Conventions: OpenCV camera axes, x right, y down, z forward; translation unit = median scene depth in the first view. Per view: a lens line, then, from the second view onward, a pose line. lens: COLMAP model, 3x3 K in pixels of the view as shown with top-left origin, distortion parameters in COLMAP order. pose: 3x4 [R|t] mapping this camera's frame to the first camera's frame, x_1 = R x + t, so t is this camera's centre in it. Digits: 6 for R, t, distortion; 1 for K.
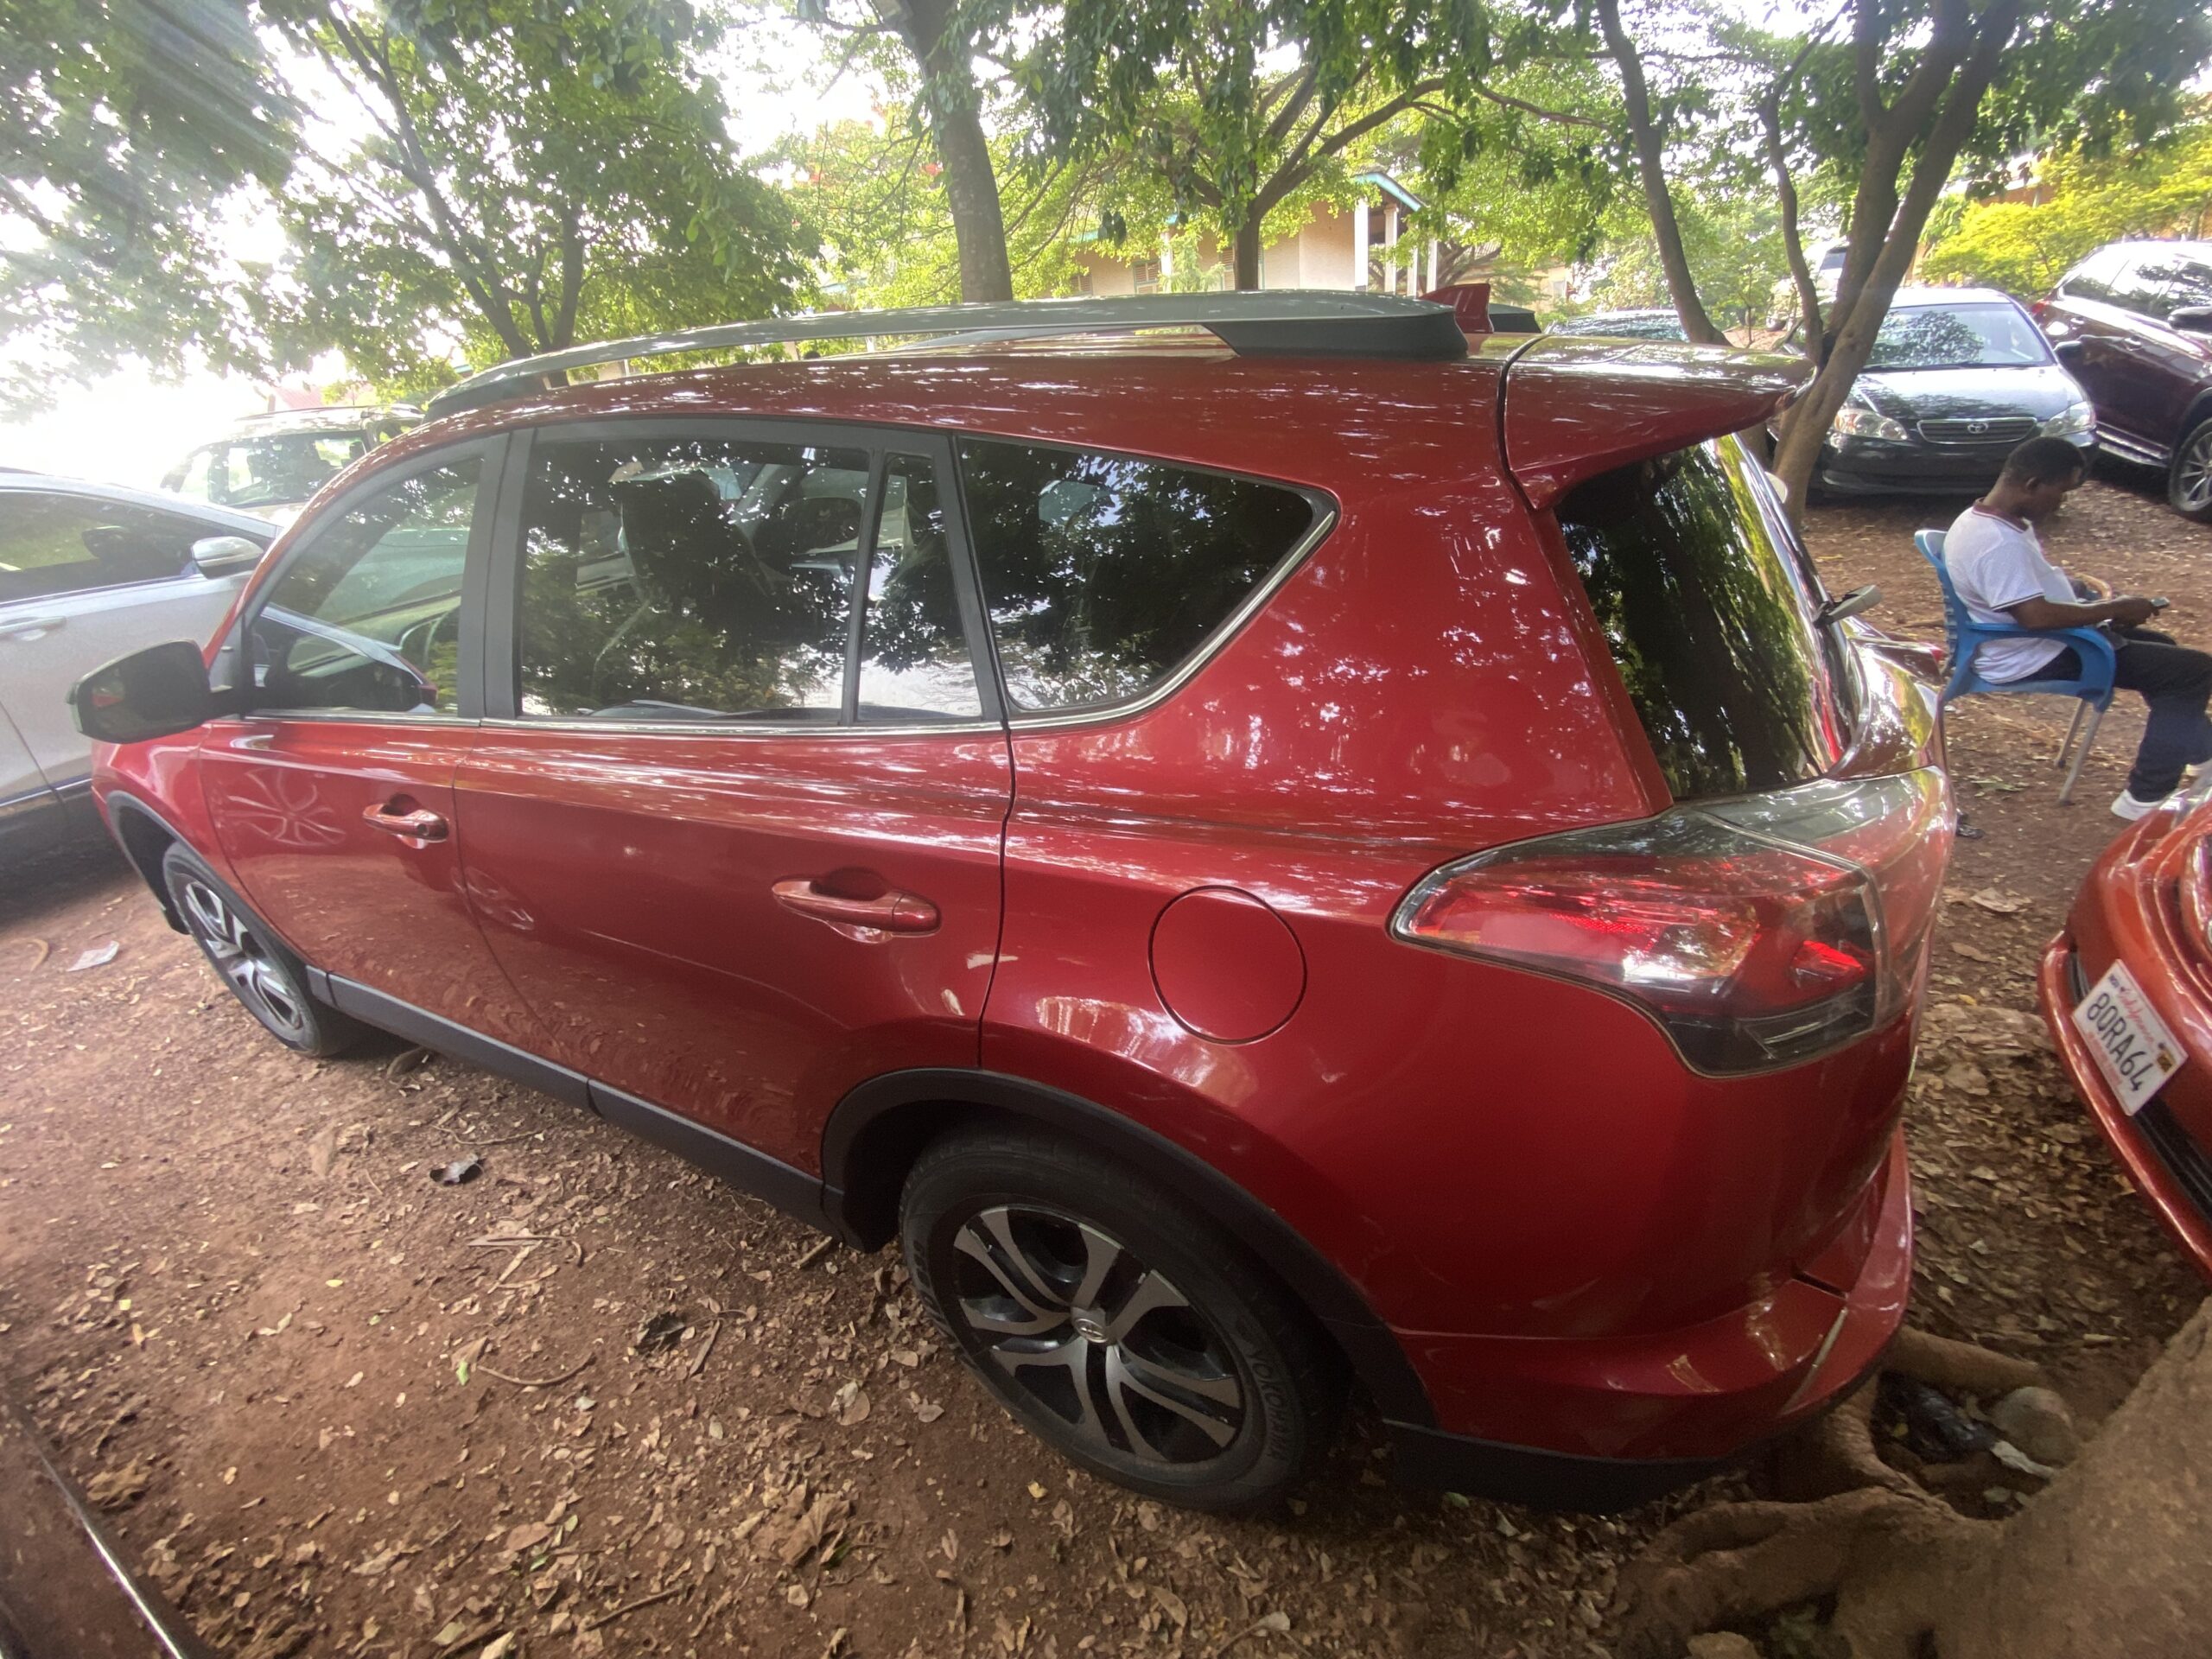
lens RADIAL K [[906.2, 0, 1098.5], [0, 906.2, 824.8], [0, 0, 1]] dist [0.014289, -0.018120]
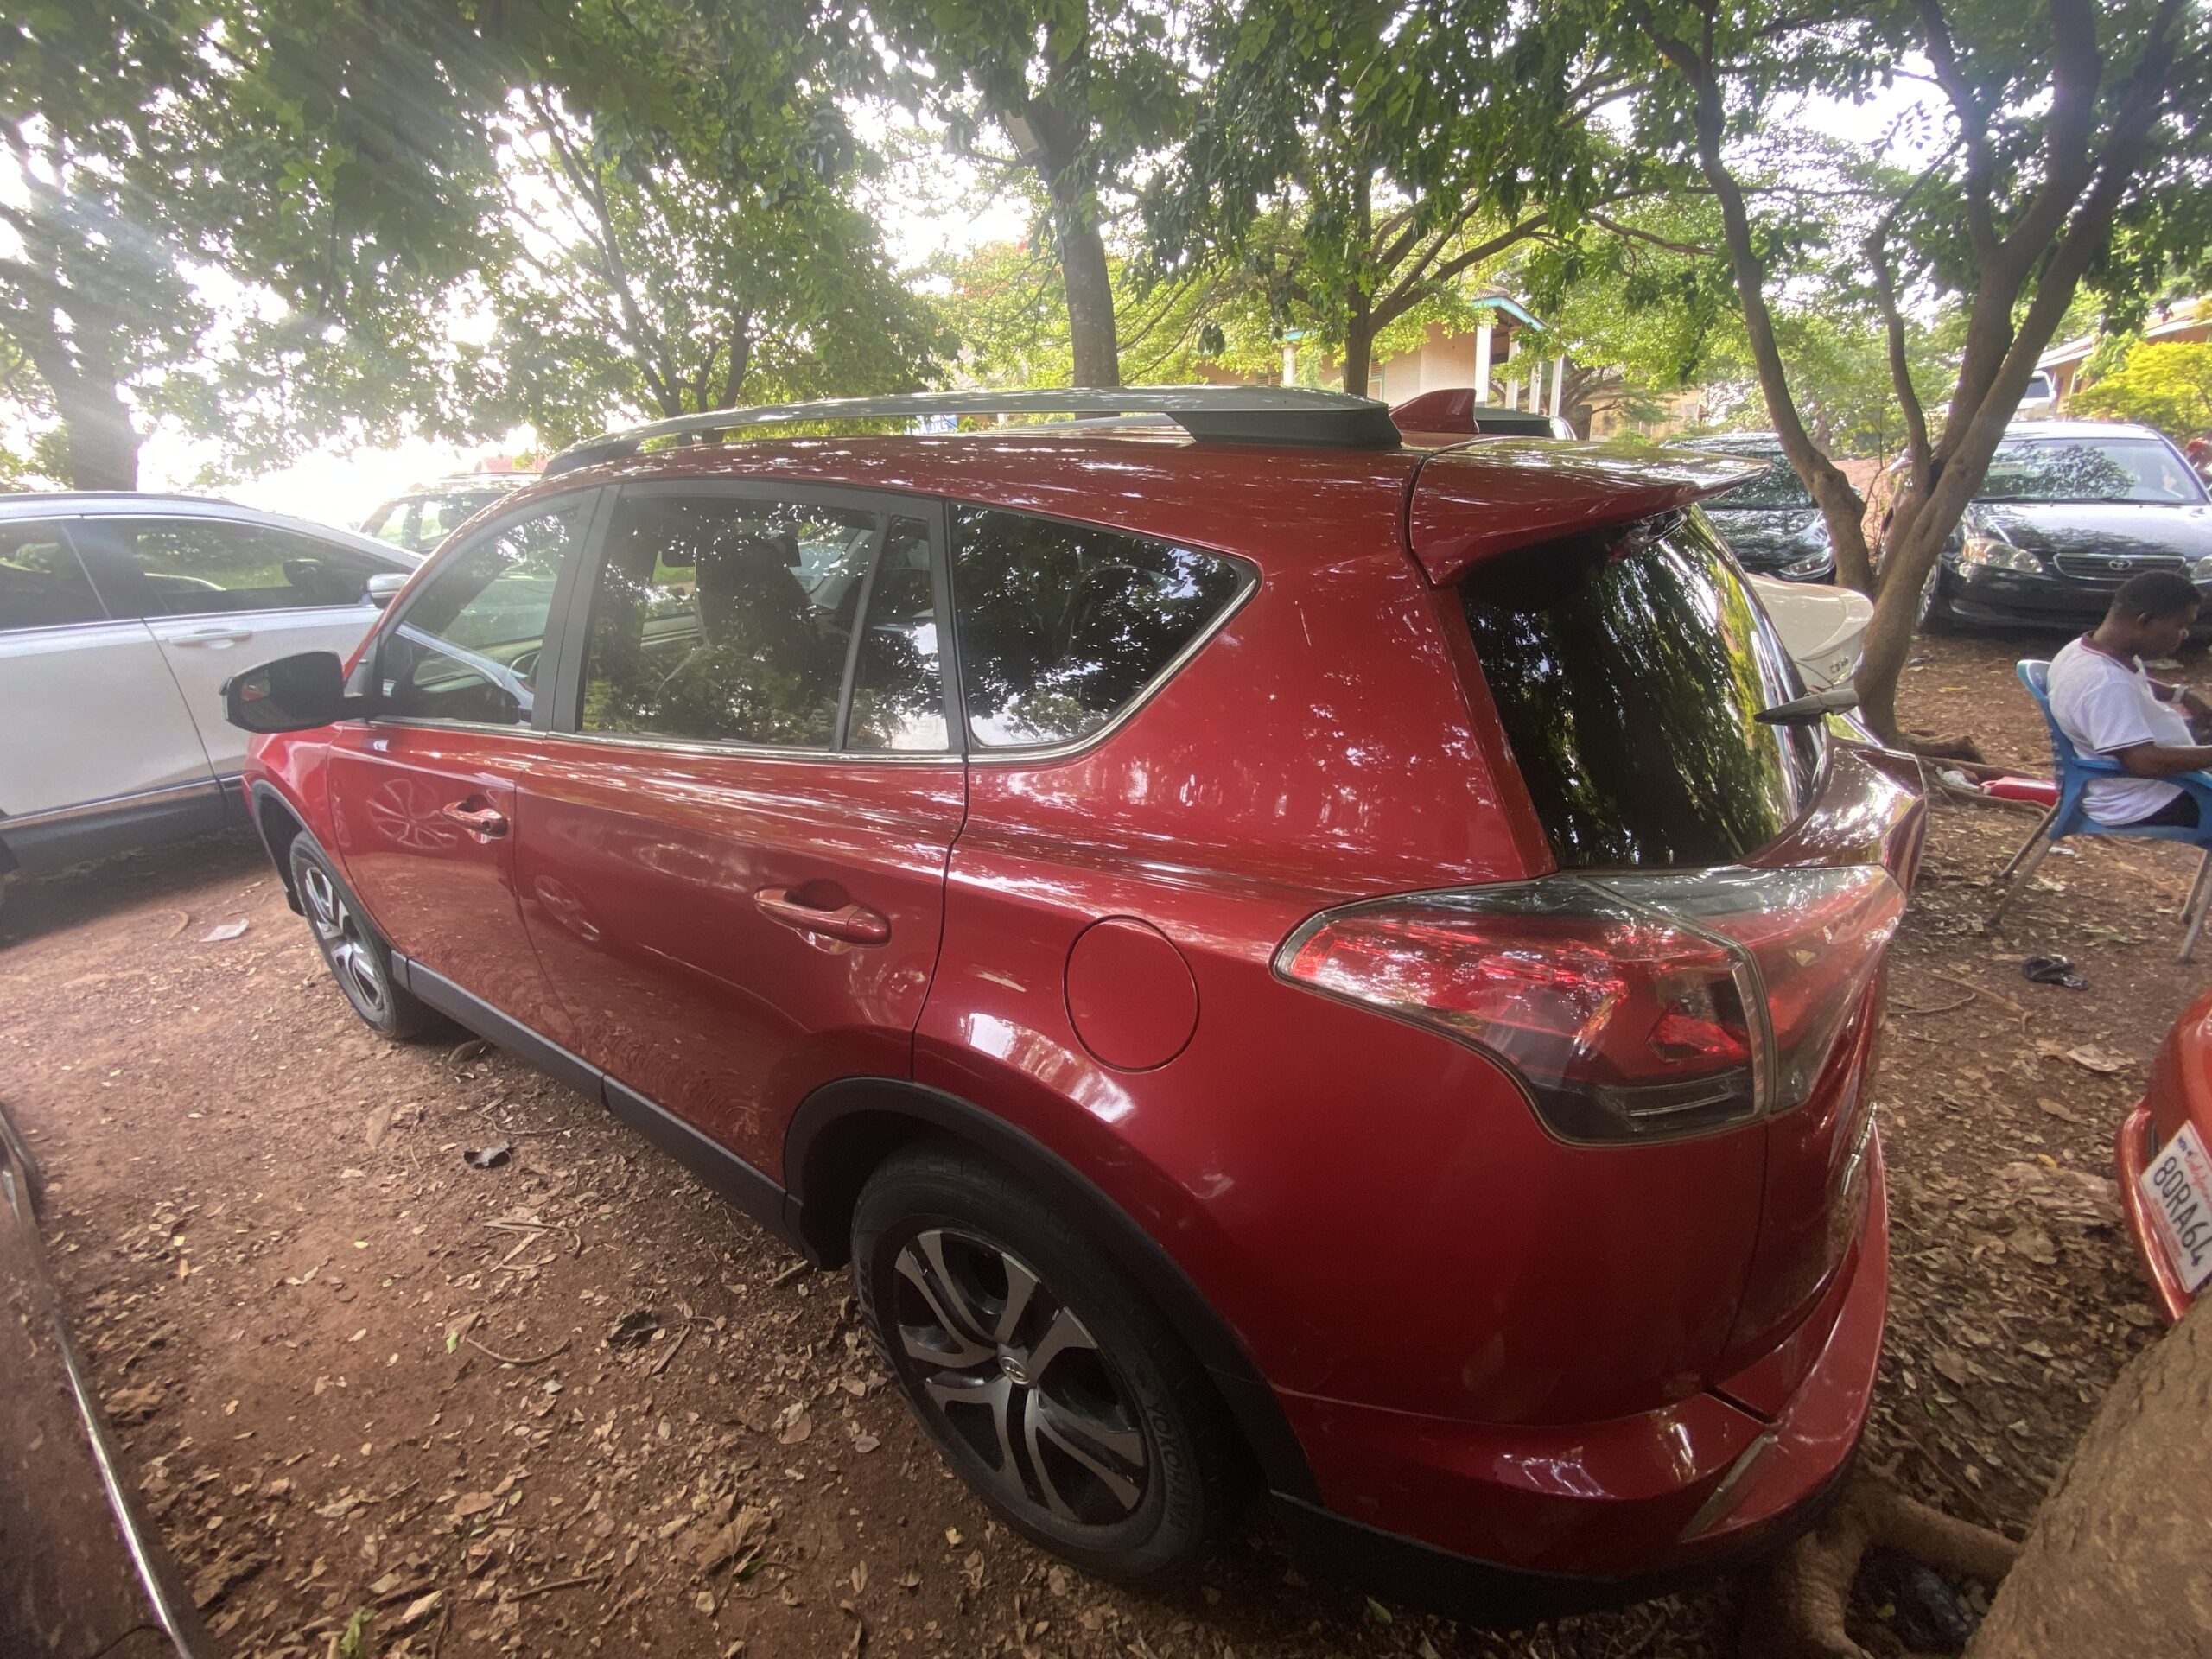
lens RADIAL K [[906.2, 0, 1098.5], [0, 906.2, 824.8], [0, 0, 1]] dist [0.014289, -0.018120]
pose [[0.991079, 0.080567, -0.106163, 0.097597], [-0.089989, 0.992121, -0.087166, 0.026849], [0.098304, 0.095942, 0.990521, -0.027965]]
